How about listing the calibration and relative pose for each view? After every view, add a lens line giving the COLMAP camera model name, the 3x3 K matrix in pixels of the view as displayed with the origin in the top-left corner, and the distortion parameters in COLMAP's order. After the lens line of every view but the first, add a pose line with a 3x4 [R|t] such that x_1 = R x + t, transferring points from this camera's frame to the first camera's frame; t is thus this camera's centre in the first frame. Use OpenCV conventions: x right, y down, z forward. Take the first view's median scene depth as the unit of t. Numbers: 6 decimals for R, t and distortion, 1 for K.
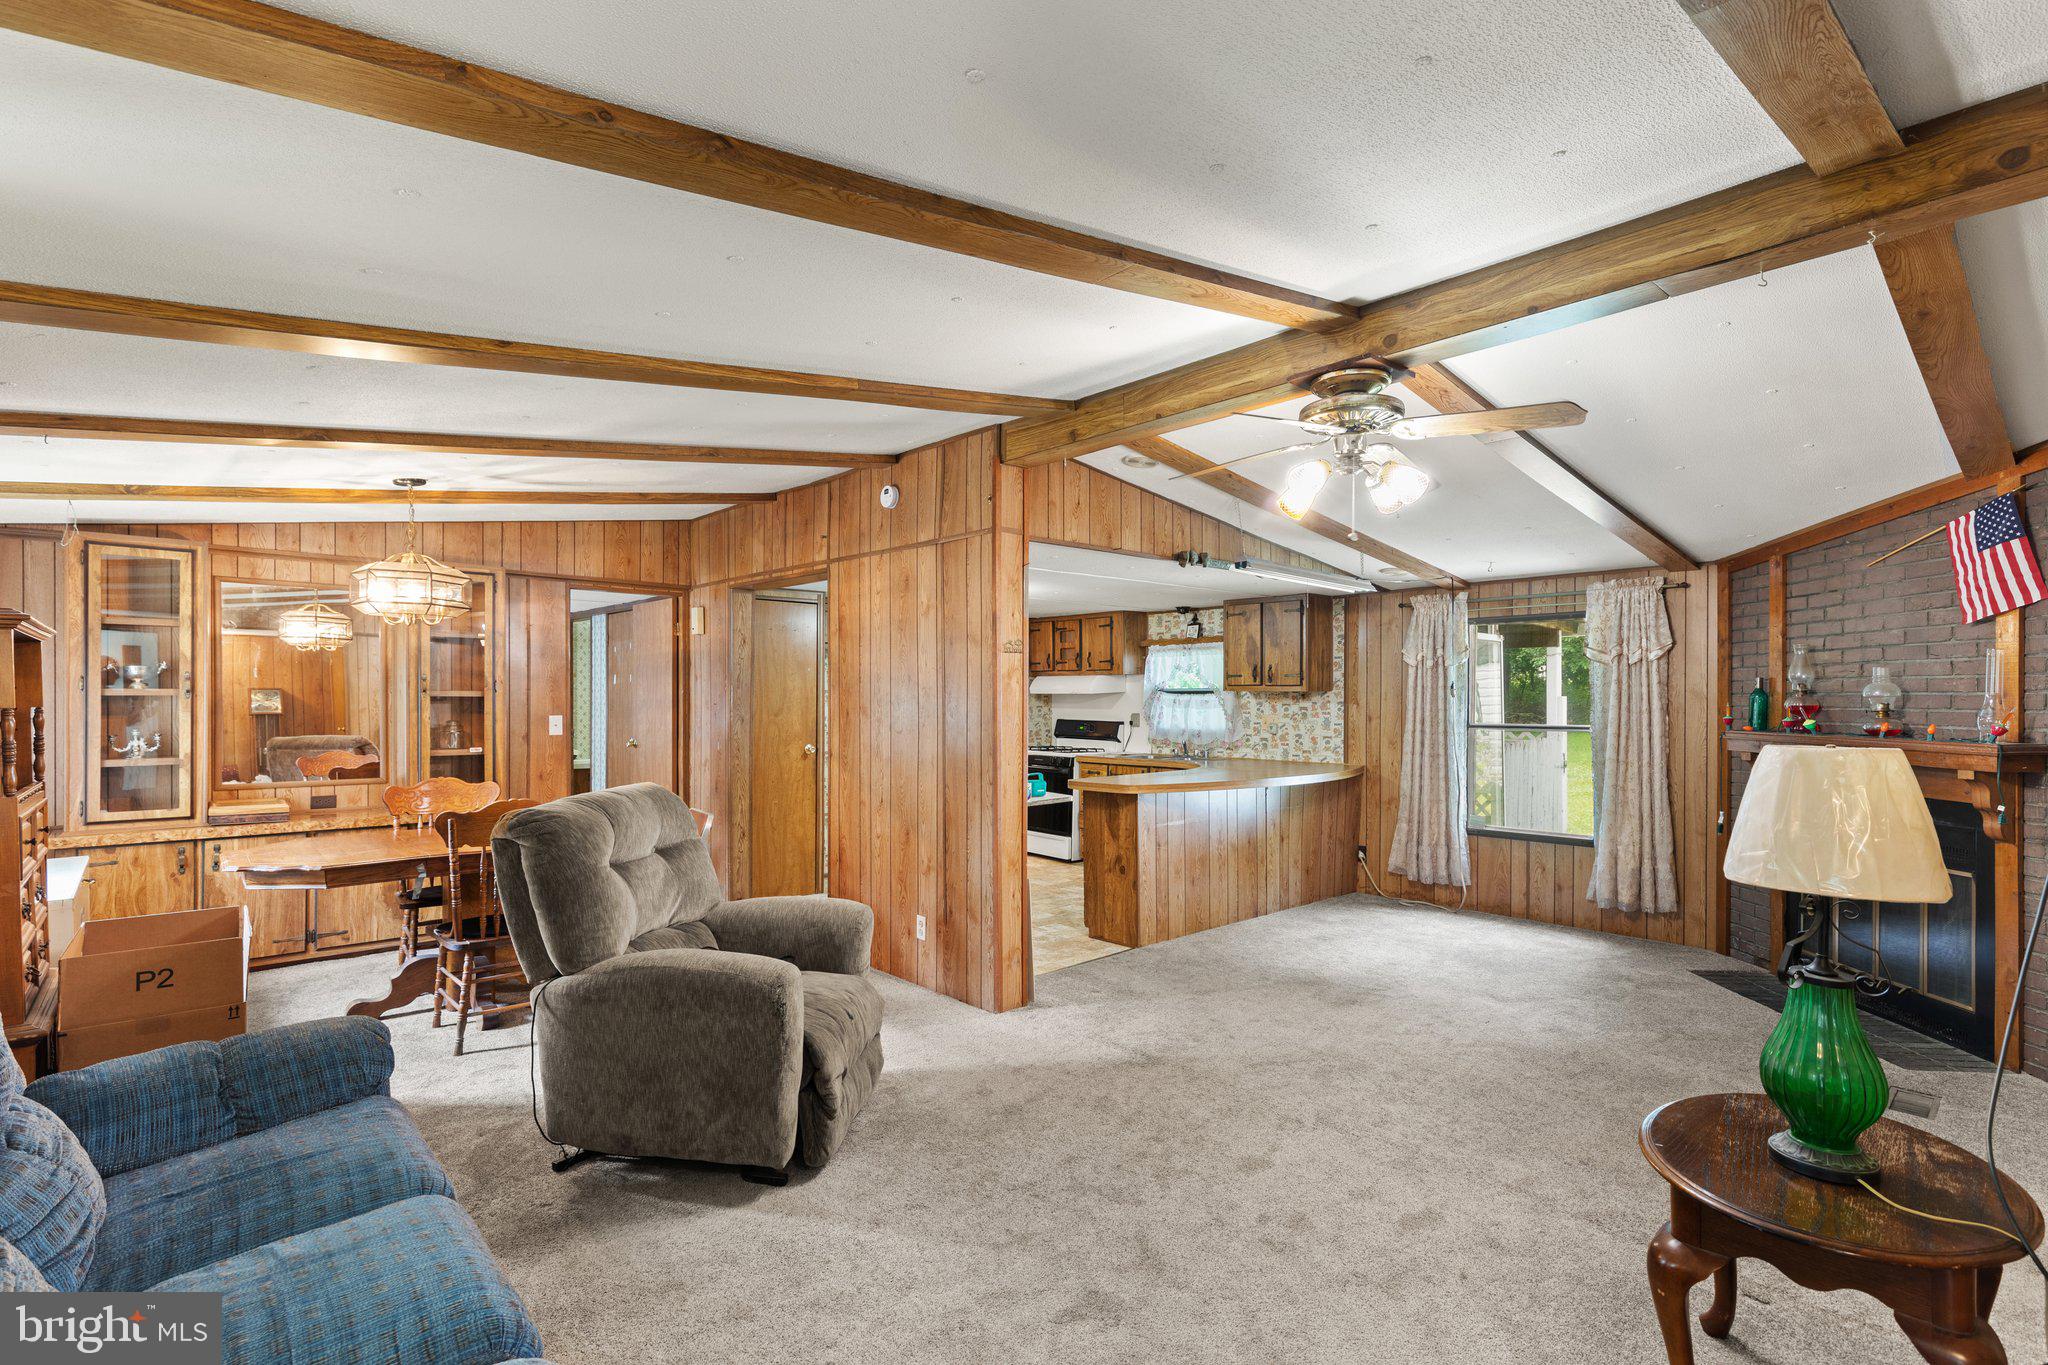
lens RADIAL K [[976.2, 0, 1022.5], [0, 976.2, 690.2], [0, 0, 1]] dist [0.010471, 0.000257]
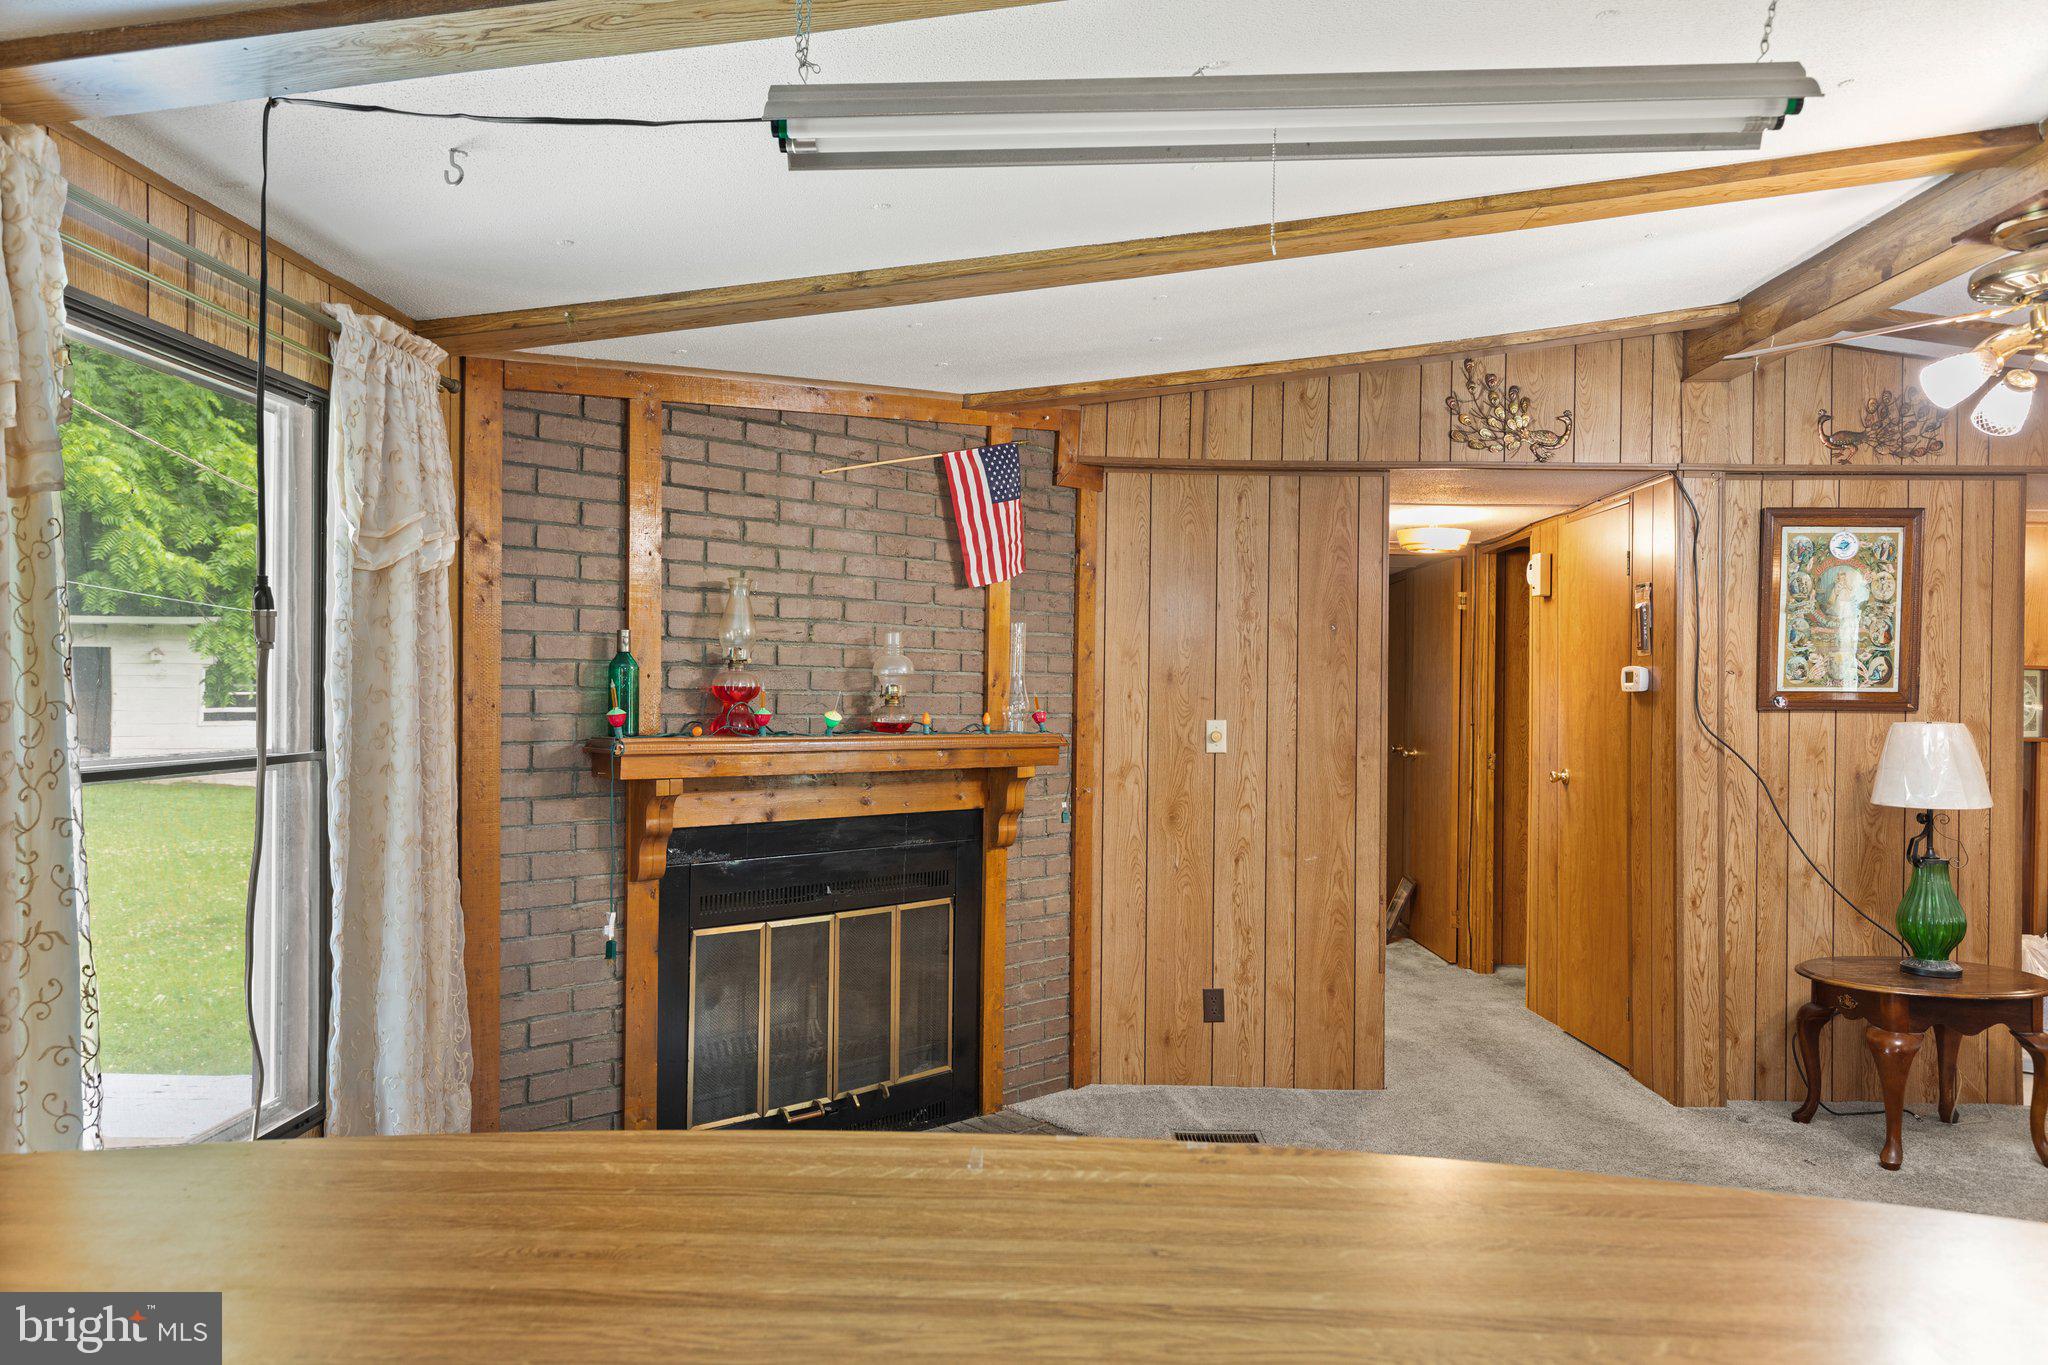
lens RADIAL K [[1372.0, 0, 1023.0], [0, 1372.0, 690.6], [0, 0, 1]] dist [-0.003833, -0.000481]
pose [[-0.763771, -0.021866, 0.645117, 0.181785], [-0.026361, 0.999649, 0.002674, 0.011225], [-0.644949, -0.014964, -0.764080, 1.645541]]
